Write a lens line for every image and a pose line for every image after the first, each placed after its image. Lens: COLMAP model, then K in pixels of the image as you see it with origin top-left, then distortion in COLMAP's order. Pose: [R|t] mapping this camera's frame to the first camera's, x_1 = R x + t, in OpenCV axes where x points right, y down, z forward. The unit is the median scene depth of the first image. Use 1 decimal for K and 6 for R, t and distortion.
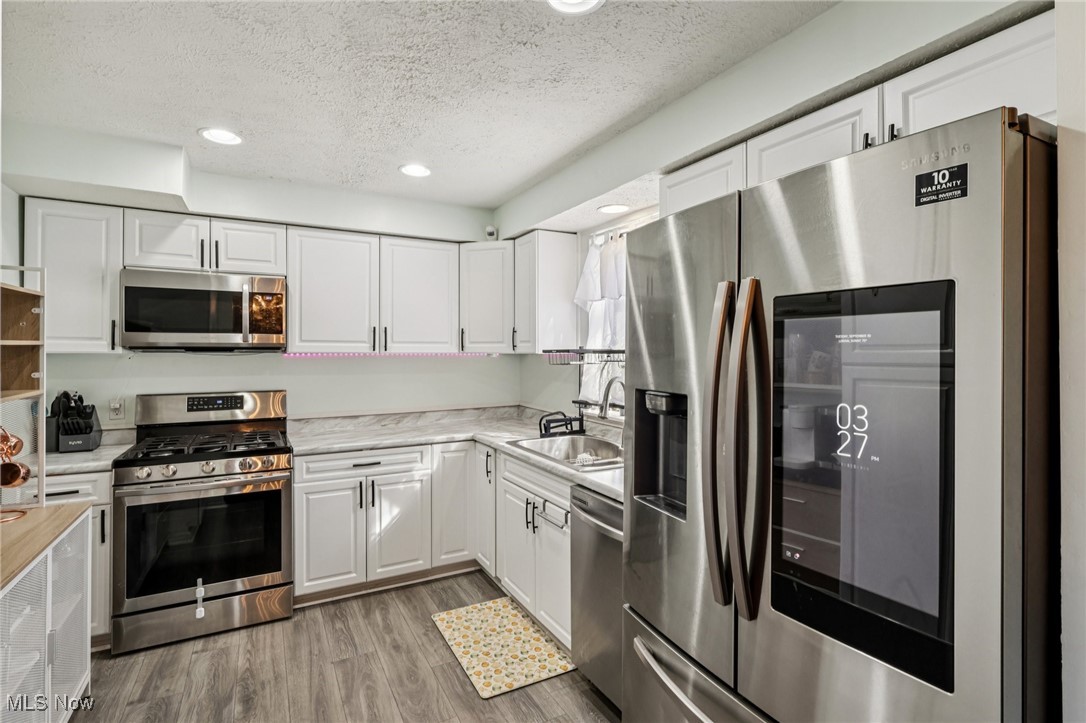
lens RADIAL K [[522.4, 0, 538.4], [0, 522.4, 354.3], [0, 0, 1]] dist [-0.002201, 0.001356]
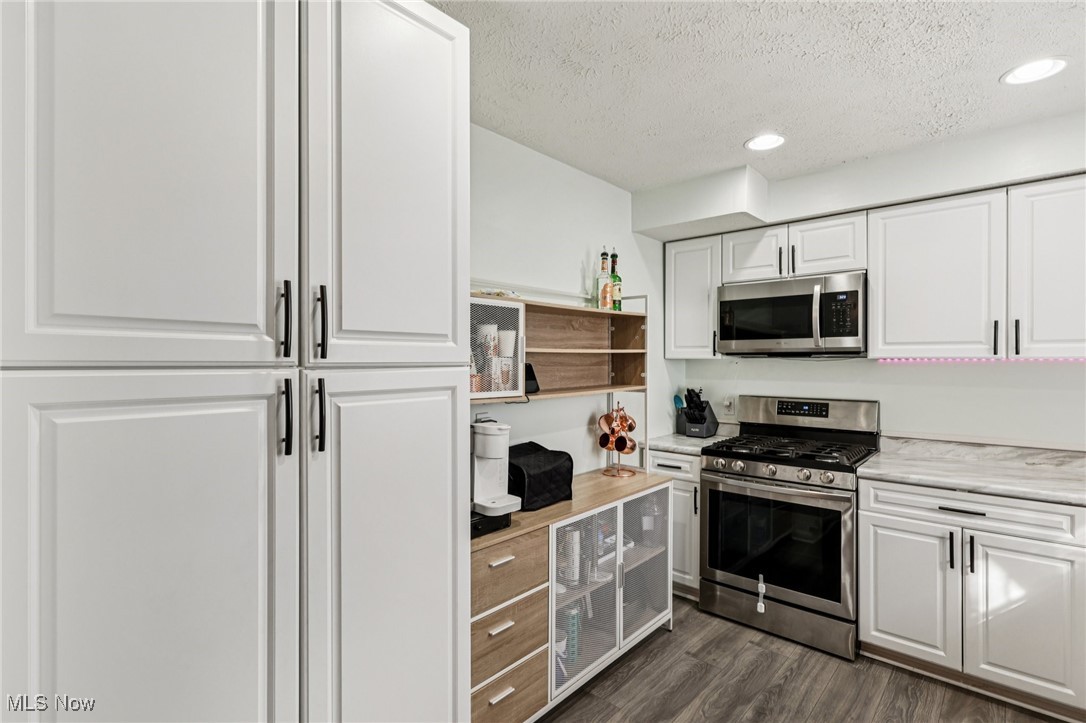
lens RADIAL K [[522.4, 0, 539.1], [0, 522.4, 364.8], [0, 0, 1]] dist [-0.002201, 0.001356]
pose [[0.330540, 0.008694, -0.943752, 0.167152], [-0.000335, 0.999959, 0.009094, 0.001014], [0.943792, -0.002690, 0.330529, 0.215294]]
